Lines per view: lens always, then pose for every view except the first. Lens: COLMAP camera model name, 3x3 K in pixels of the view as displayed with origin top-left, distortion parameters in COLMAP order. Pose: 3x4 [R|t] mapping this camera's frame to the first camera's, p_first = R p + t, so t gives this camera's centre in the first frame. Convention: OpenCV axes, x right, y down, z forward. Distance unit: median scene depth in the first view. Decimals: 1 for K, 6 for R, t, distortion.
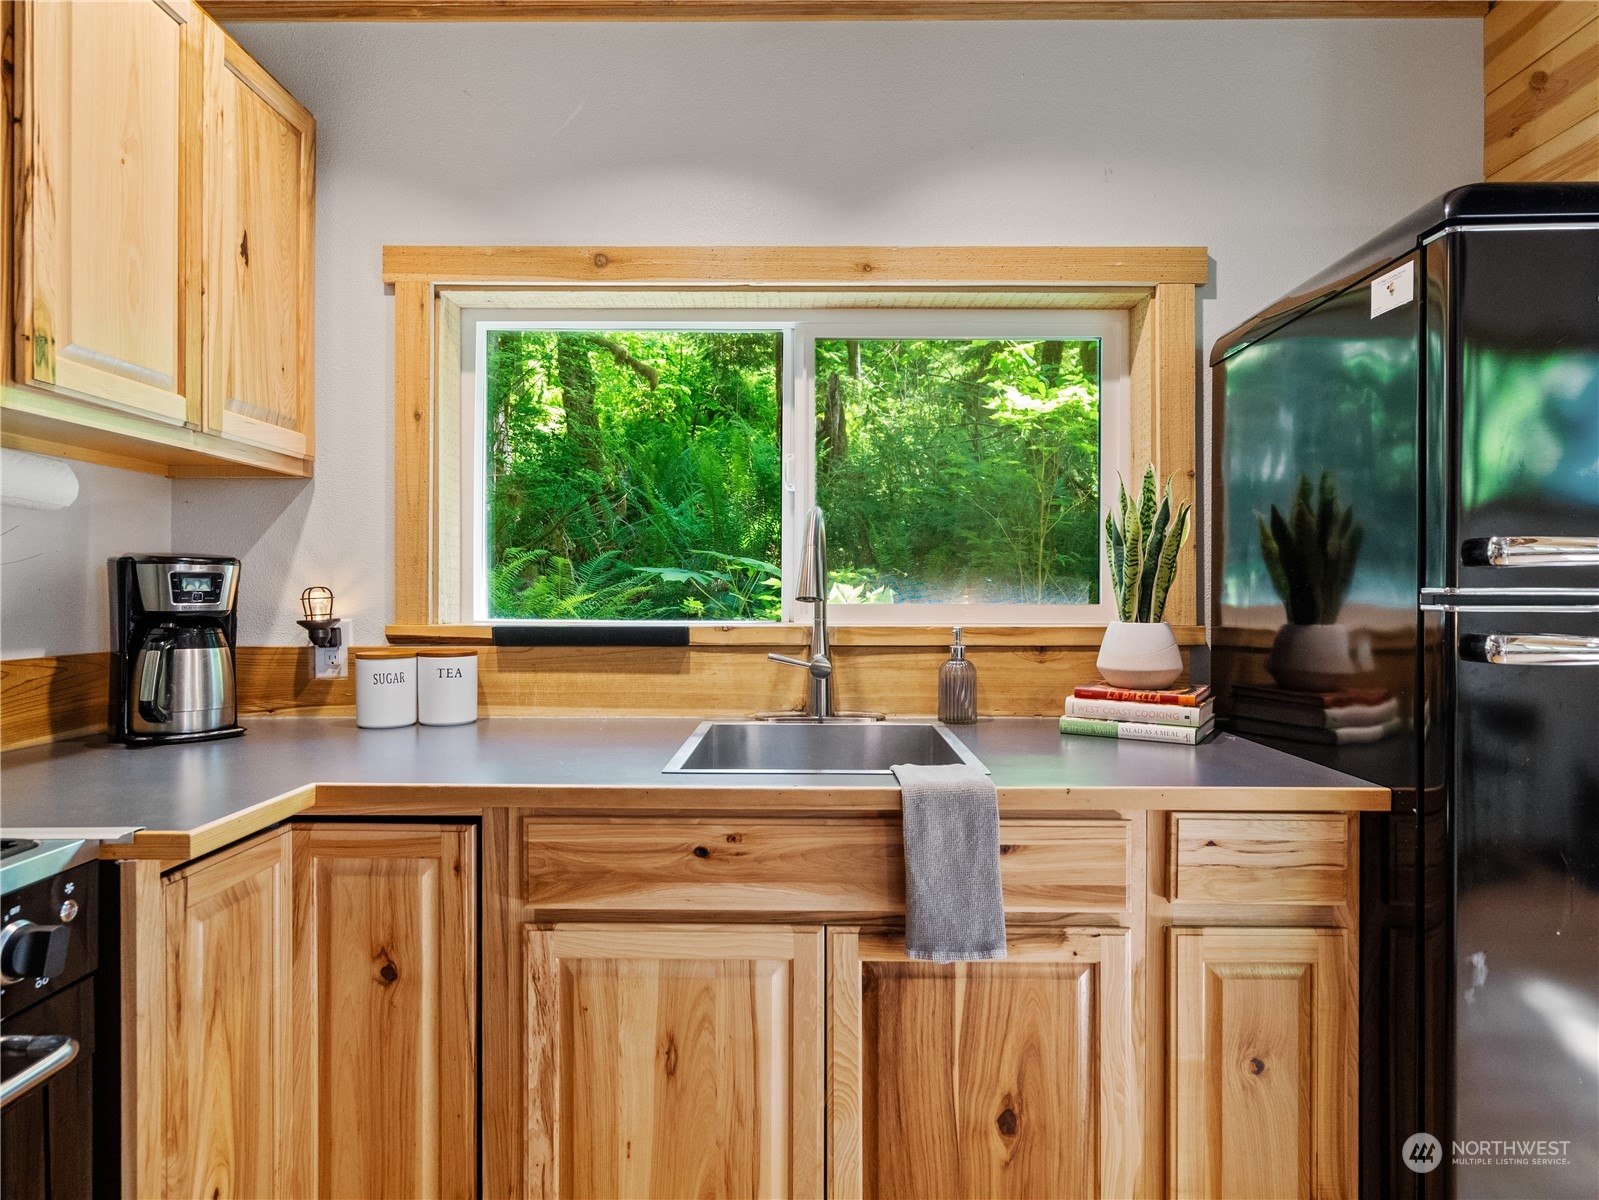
lens RADIAL K [[921.7, 0, 798.9], [0, 921.7, 594.9], [0, 0, 1]] dist [-0.003081, 0.001522]
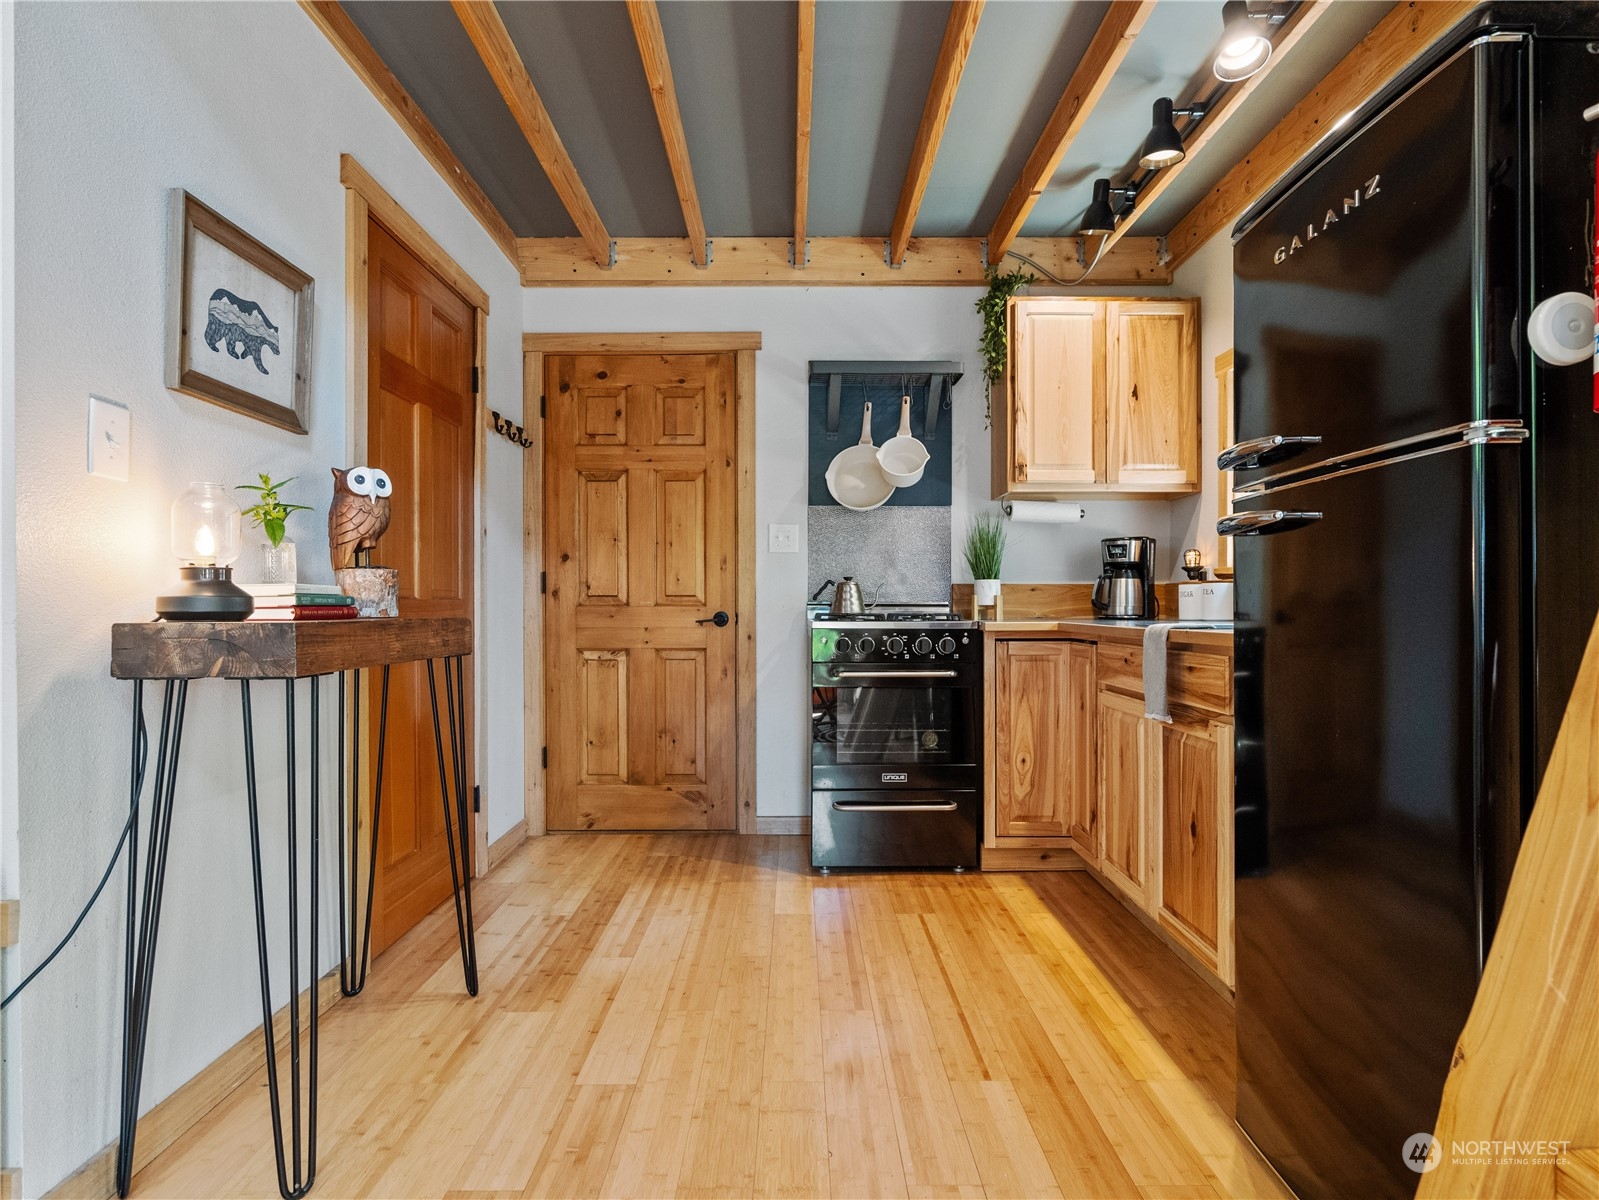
lens RADIAL K [[872.7, 0, 798.9], [0, 872.7, 610.8], [0, 0, 1]] dist [-0.017191, 0.003691]
pose [[0.014284, 0.005151, -0.999885, 1.544753], [-0.001762, 0.999985, 0.005126, 0.134836], [0.999896, 0.001688, 0.014293, 0.203881]]
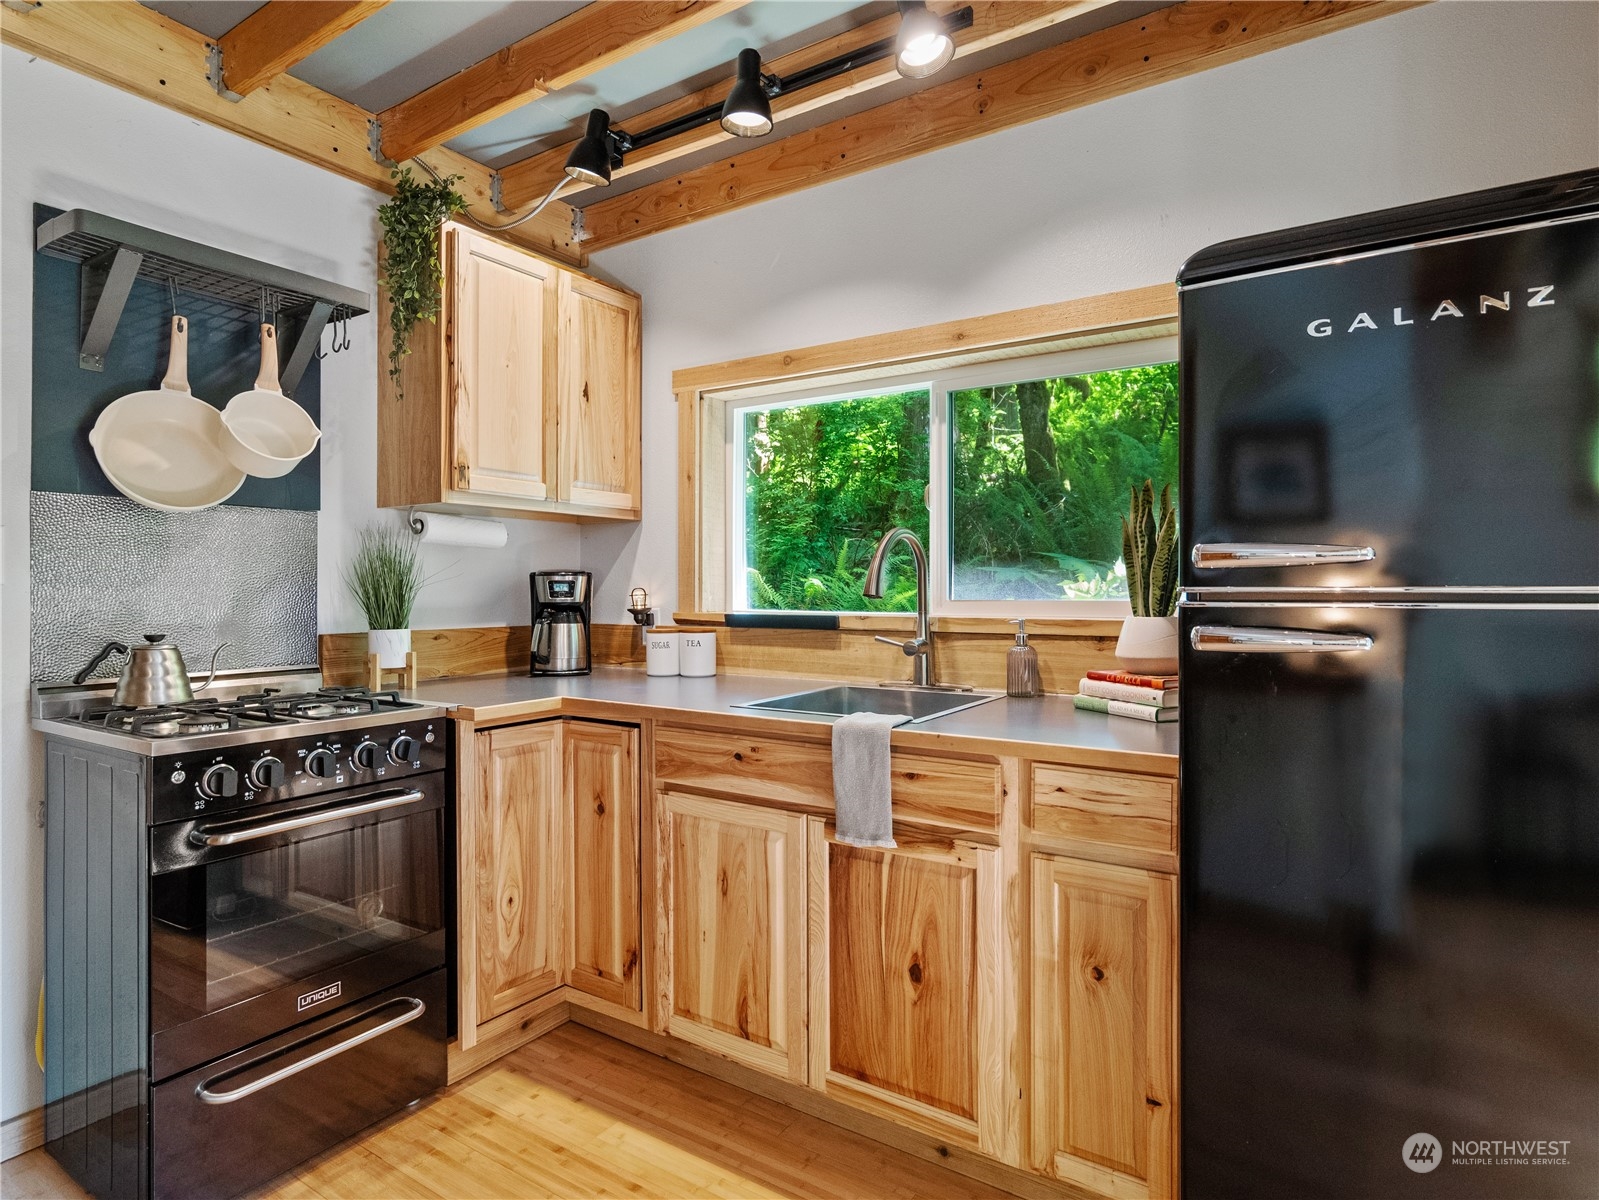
lens RADIAL K [[872.7, 0, 801.2], [0, 872.7, 589.2], [0, 0, 1]] dist [-0.017191, 0.003691]
pose [[0.841692, -0.003271, -0.539948, 0.670480], [0.001548, 0.999992, -0.003645, -0.001176], [0.539956, 0.002233, 0.841690, -0.167614]]
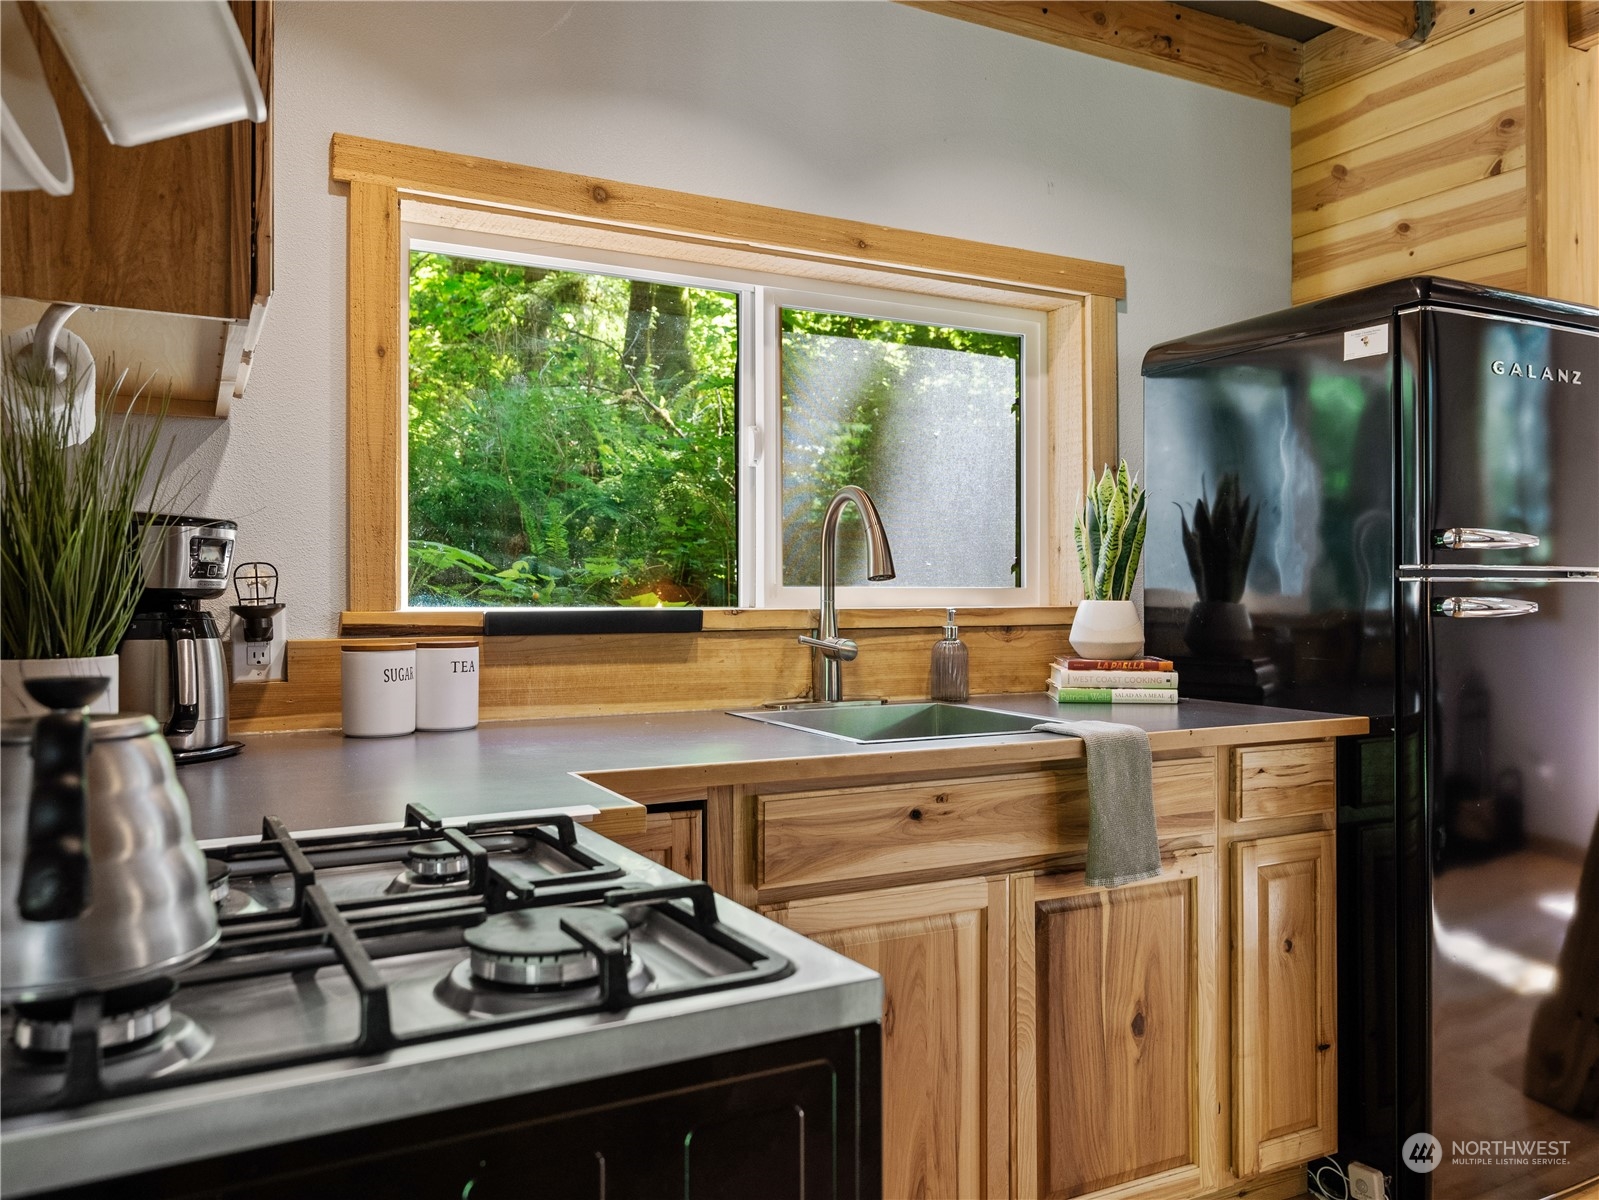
lens RADIAL K [[1184.3, 0, 800.8], [0, 1184.3, 590.2], [0, 0, 1]] dist [0.008319, -0.006536]
pose [[0.883267, -0.000679, 0.468870, -0.719034], [0.004909, 0.999958, -0.007800, 0.029932], [-0.468845, 0.009191, 0.883233, -0.105393]]
